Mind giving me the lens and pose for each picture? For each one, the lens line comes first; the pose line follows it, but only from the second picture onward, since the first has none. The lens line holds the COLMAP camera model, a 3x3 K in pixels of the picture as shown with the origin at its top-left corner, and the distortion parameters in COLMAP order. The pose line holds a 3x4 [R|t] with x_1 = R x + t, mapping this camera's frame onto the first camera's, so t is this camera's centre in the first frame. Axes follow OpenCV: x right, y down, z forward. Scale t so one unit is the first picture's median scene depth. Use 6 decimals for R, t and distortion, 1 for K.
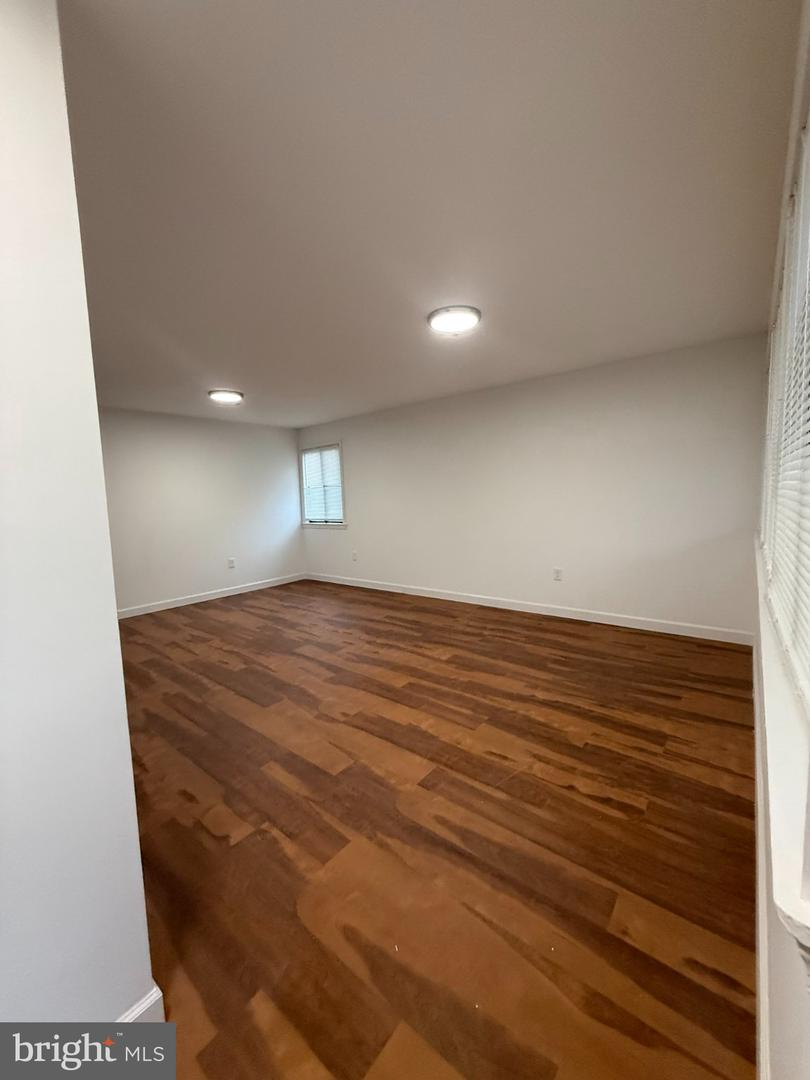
lens RADIAL K [[429.0, 0, 402.2], [0, 429.0, 541.7], [0, 0, 1]] dist [-0.000853, -0.000097]
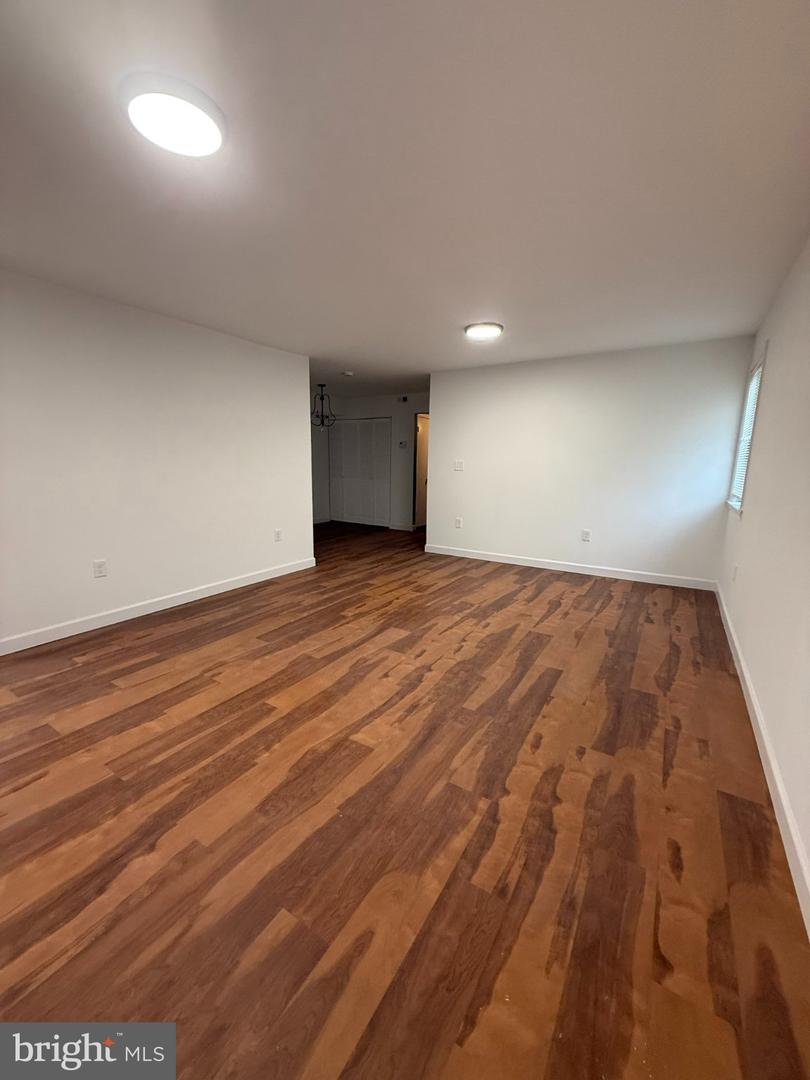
lens RADIAL K [[429.0, 0, 403.7], [0, 429.0, 537.2], [0, 0, 1]] dist [-0.000853, -0.000097]
pose [[0.119861, 0.210256, -0.970271, 0.605582], [-0.122779, 0.972953, 0.195670, -0.109605], [0.985169, 0.095676, 0.142434, 0.949982]]
